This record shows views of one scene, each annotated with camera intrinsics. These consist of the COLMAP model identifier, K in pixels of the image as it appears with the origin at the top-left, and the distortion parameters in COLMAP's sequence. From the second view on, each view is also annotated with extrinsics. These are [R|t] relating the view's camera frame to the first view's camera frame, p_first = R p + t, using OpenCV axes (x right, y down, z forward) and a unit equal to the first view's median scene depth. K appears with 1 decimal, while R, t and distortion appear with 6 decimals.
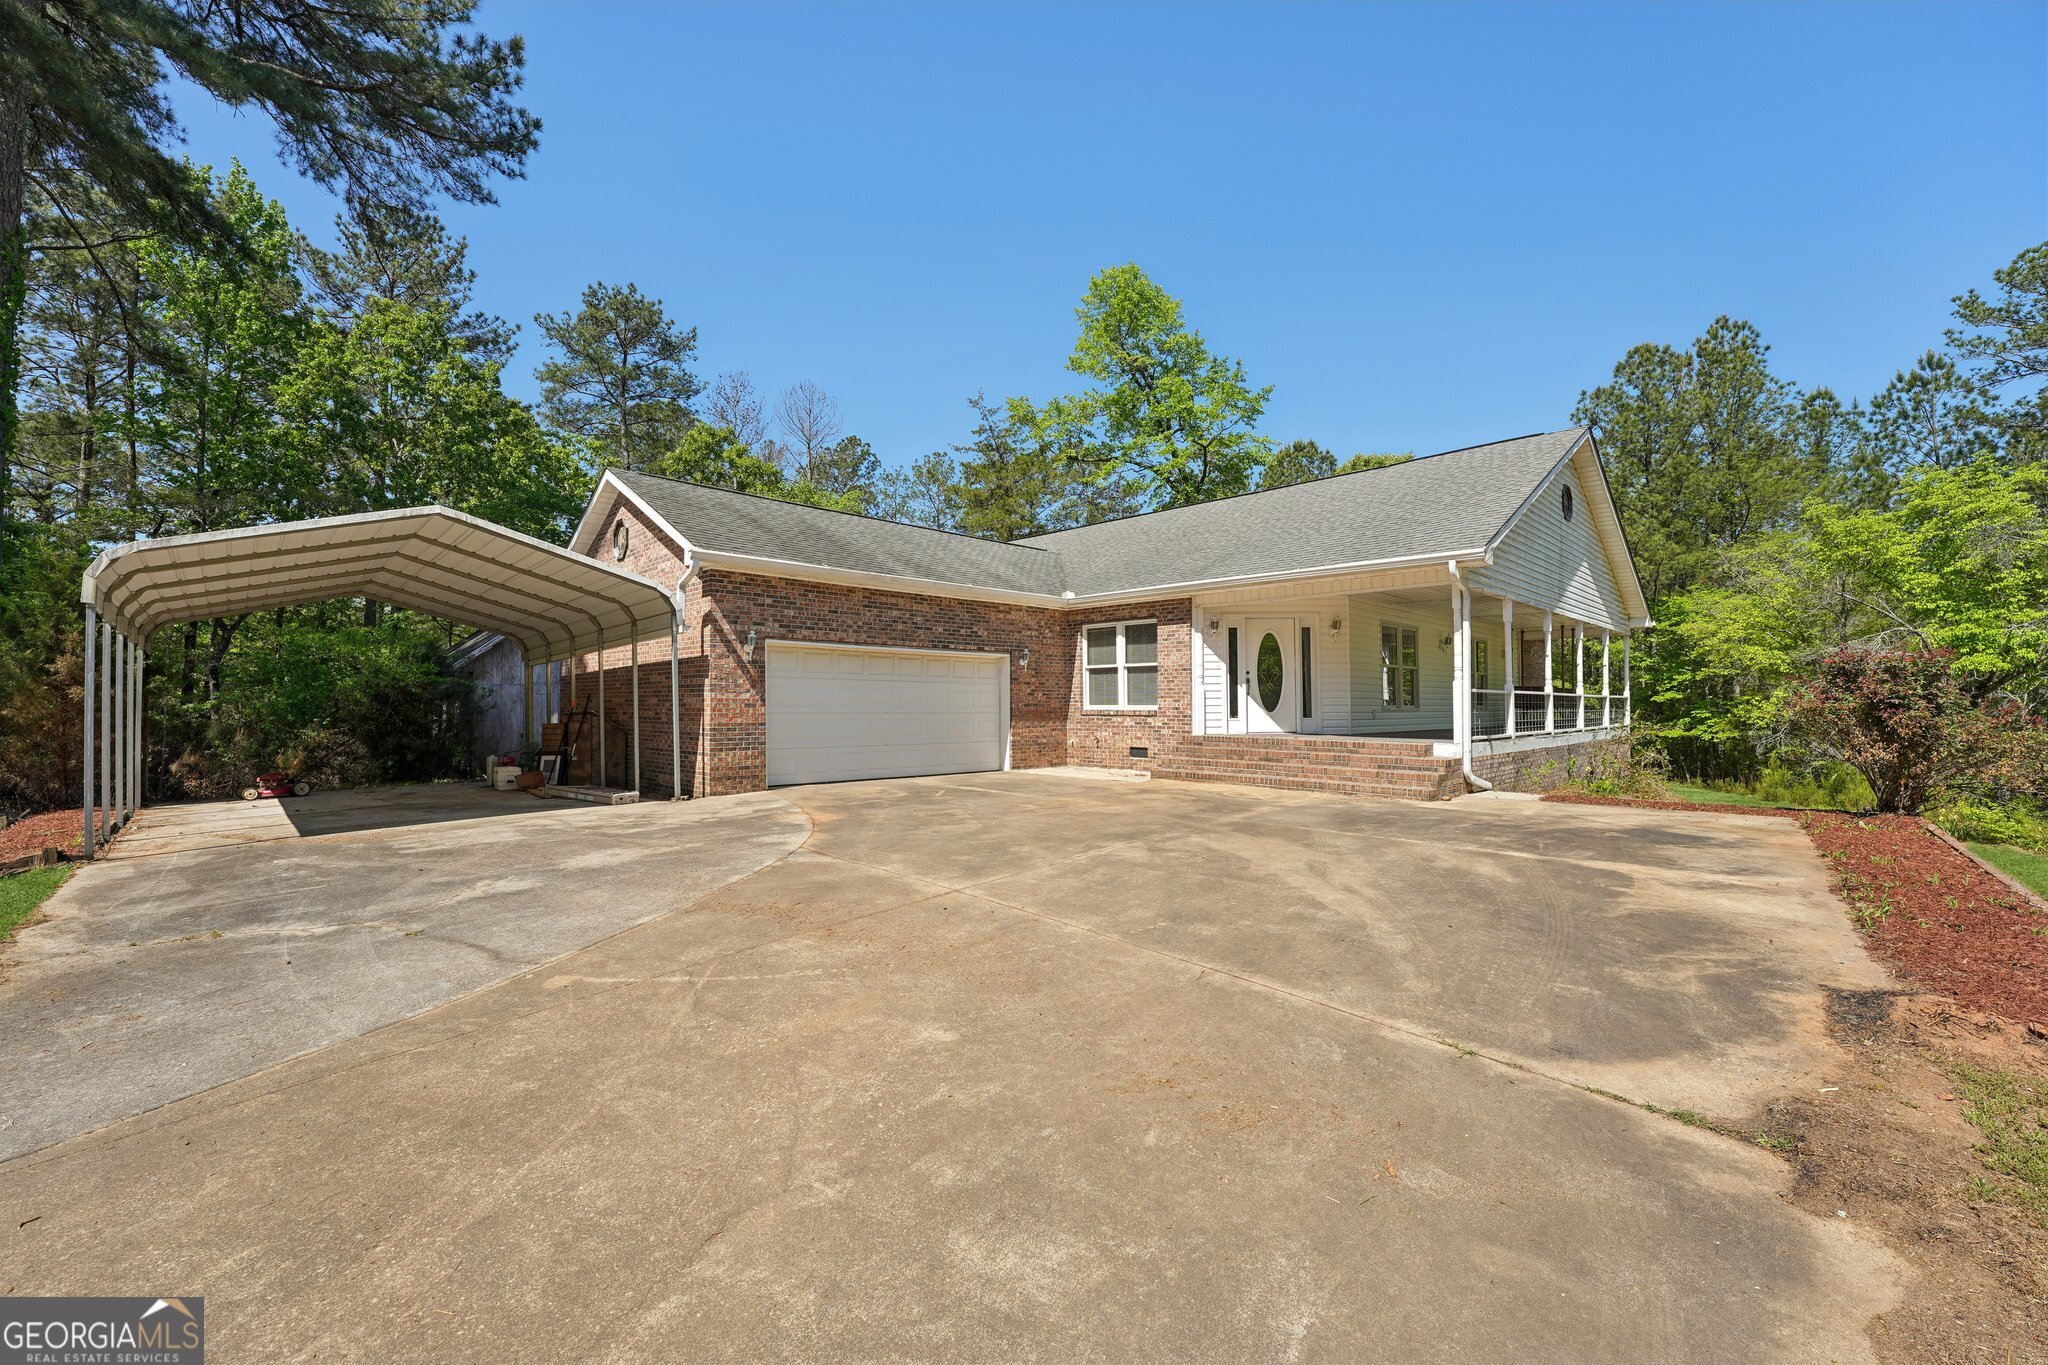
lens RADIAL K [[853.0, 0, 995.3], [0, 853.0, 681.2], [0, 0, 1]] dist [-0.032354, 0.006070]
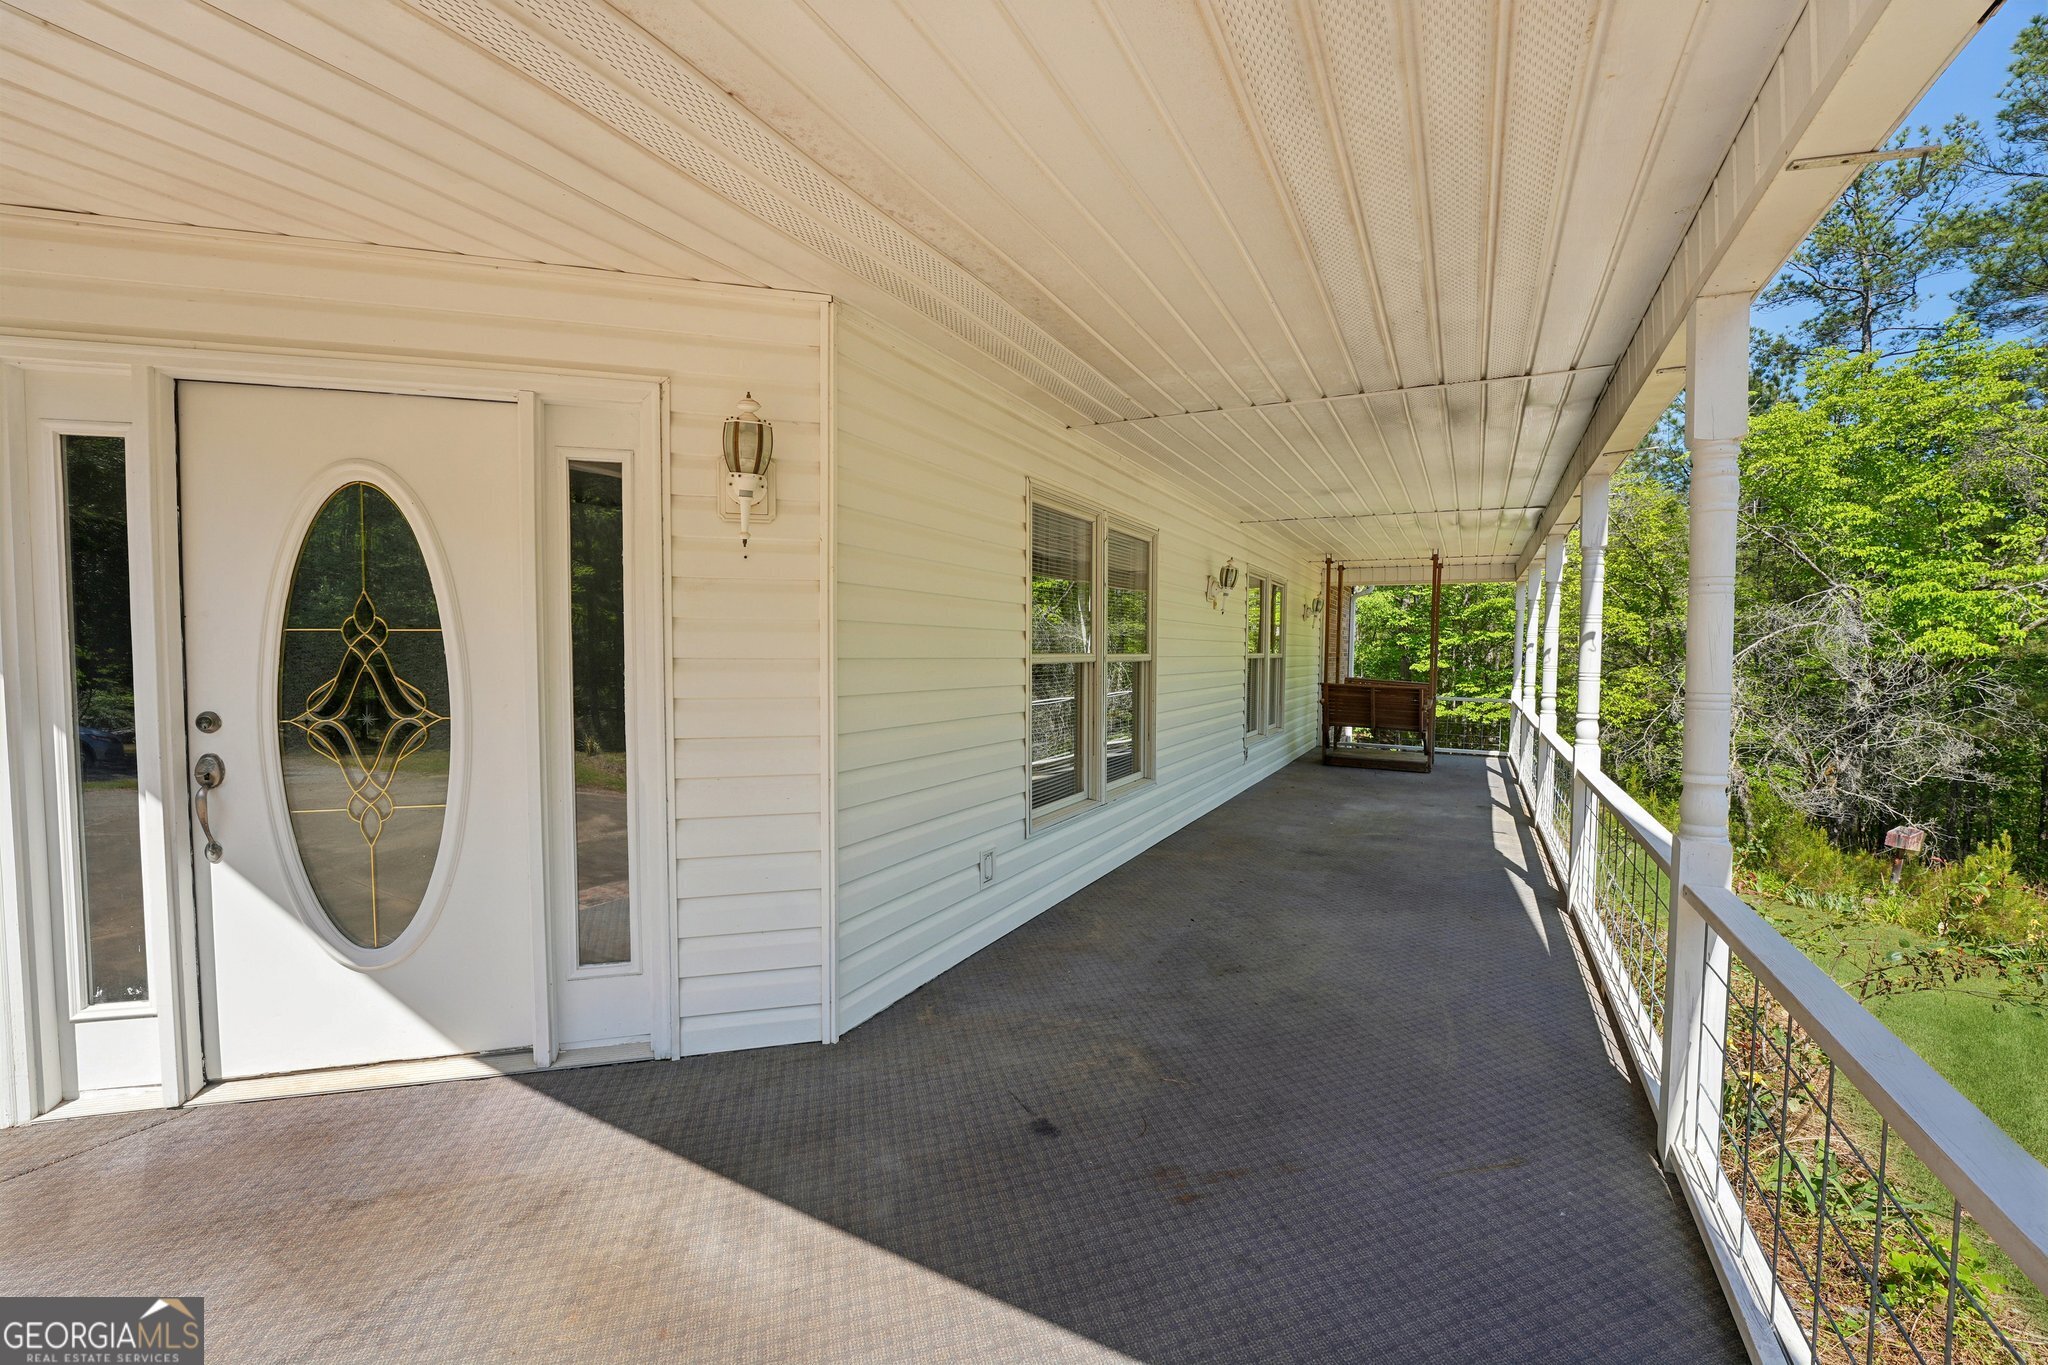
lens RADIAL K [[853.0, 0, 995.3], [0, 853.0, 681.2], [0, 0, 1]] dist [-0.032354, 0.006070]
pose [[0.956174, -0.003241, 0.292783, 0.389107], [-0.017522, 0.997513, 0.068267, -0.030891], [-0.292276, -0.070405, 0.953739, 0.794481]]
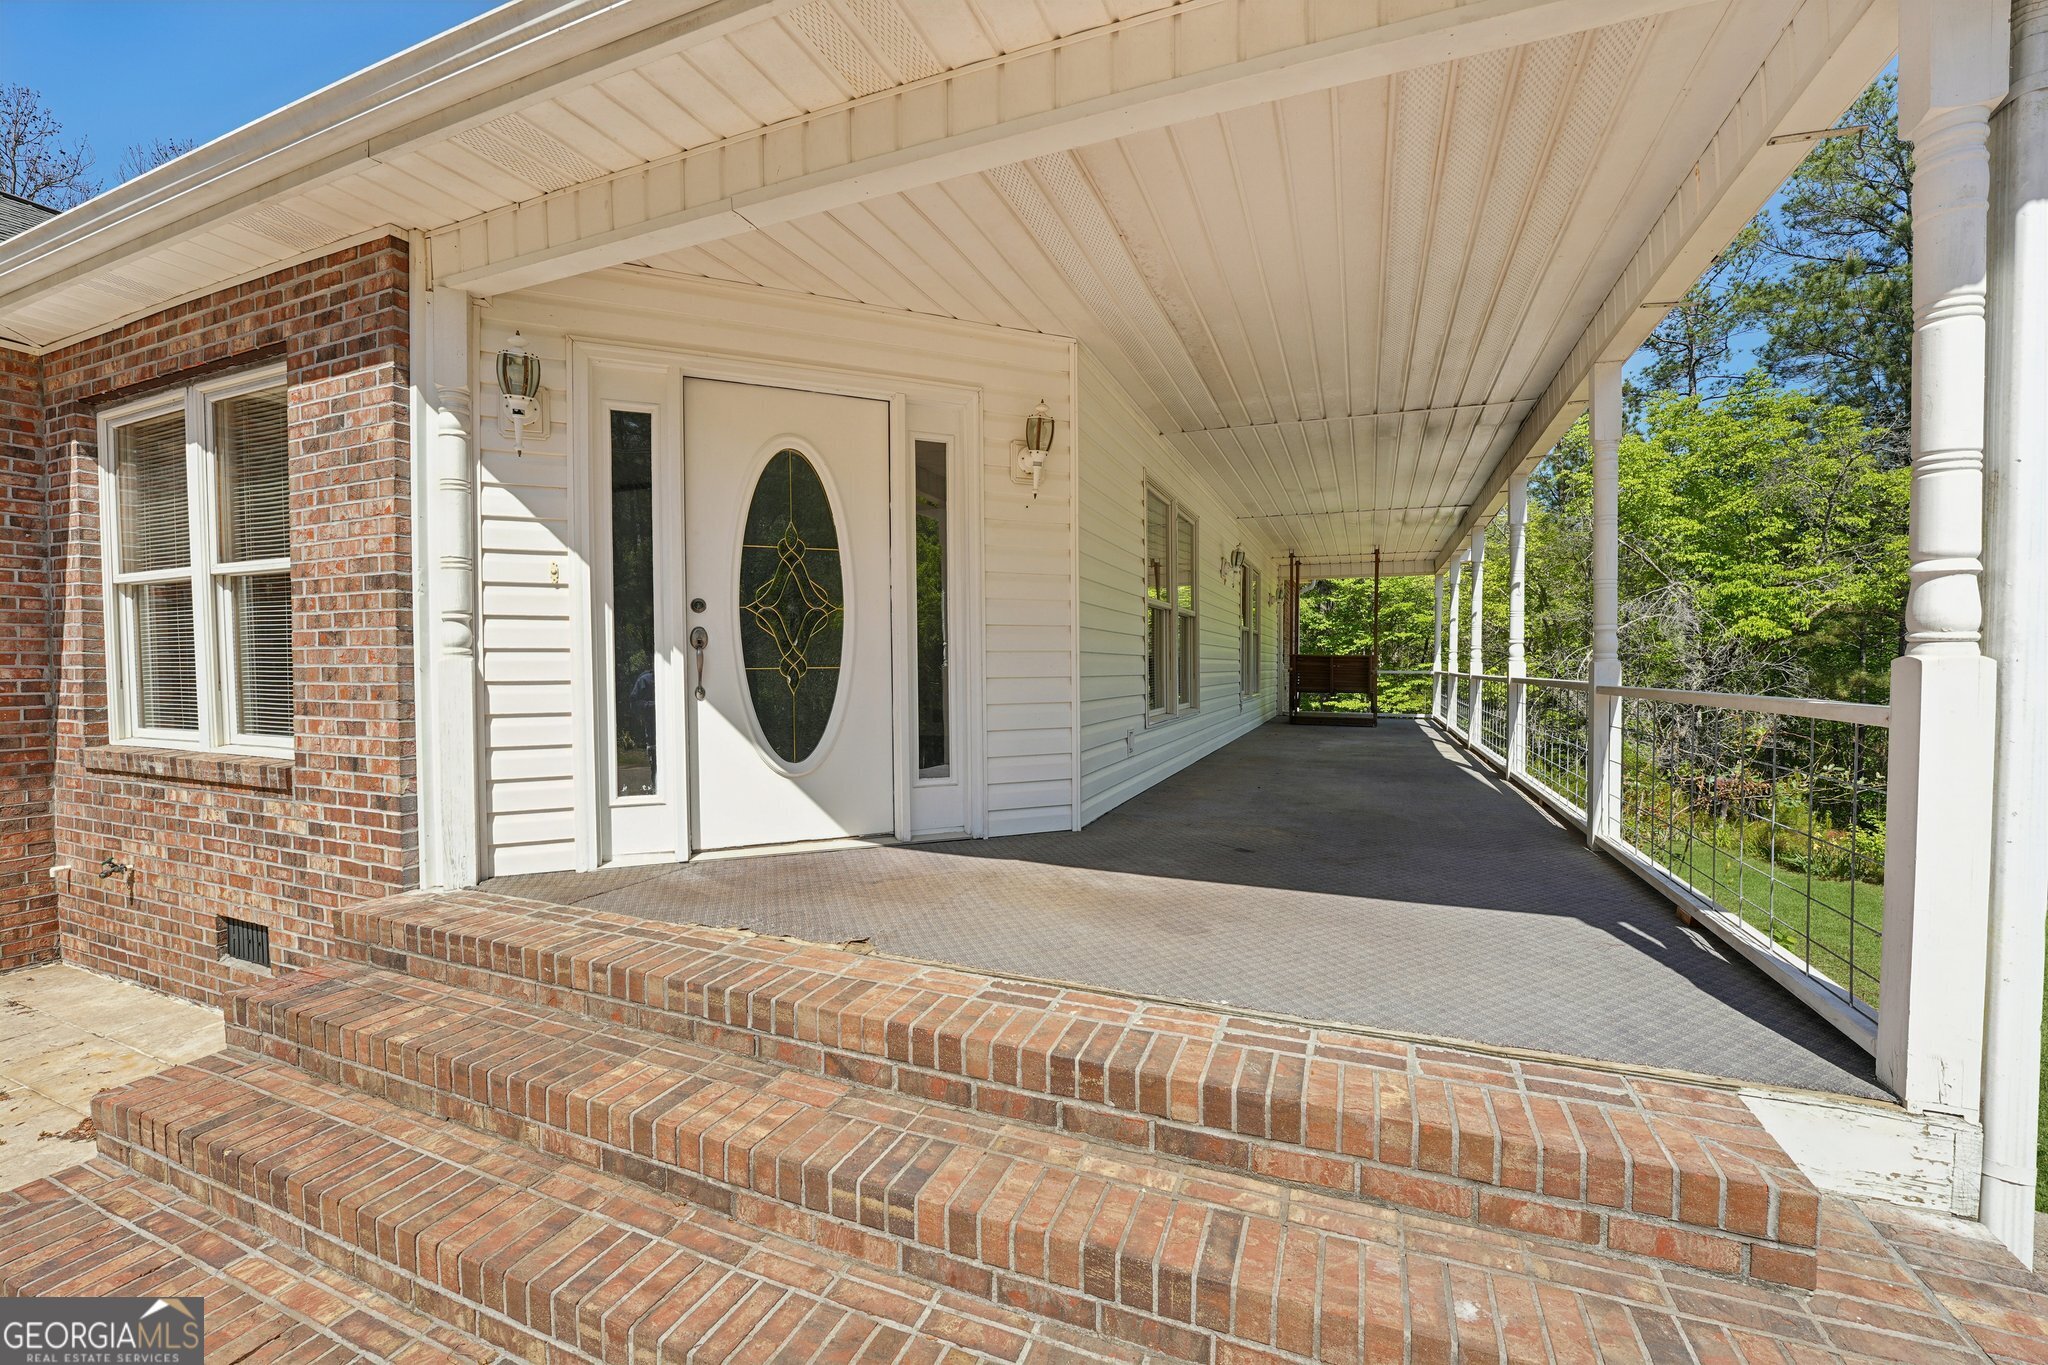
lens RADIAL K [[841.1, 0, 1024.0], [0, 841.1, 682.5], [0, 0, 1]] dist [-0.021200, 0.000022]
pose [[0.912230, -0.009448, 0.409569, 0.280175], [-0.011166, 0.998789, 0.047910, -0.000478], [-0.409526, -0.048278, 0.911020, 0.733988]]
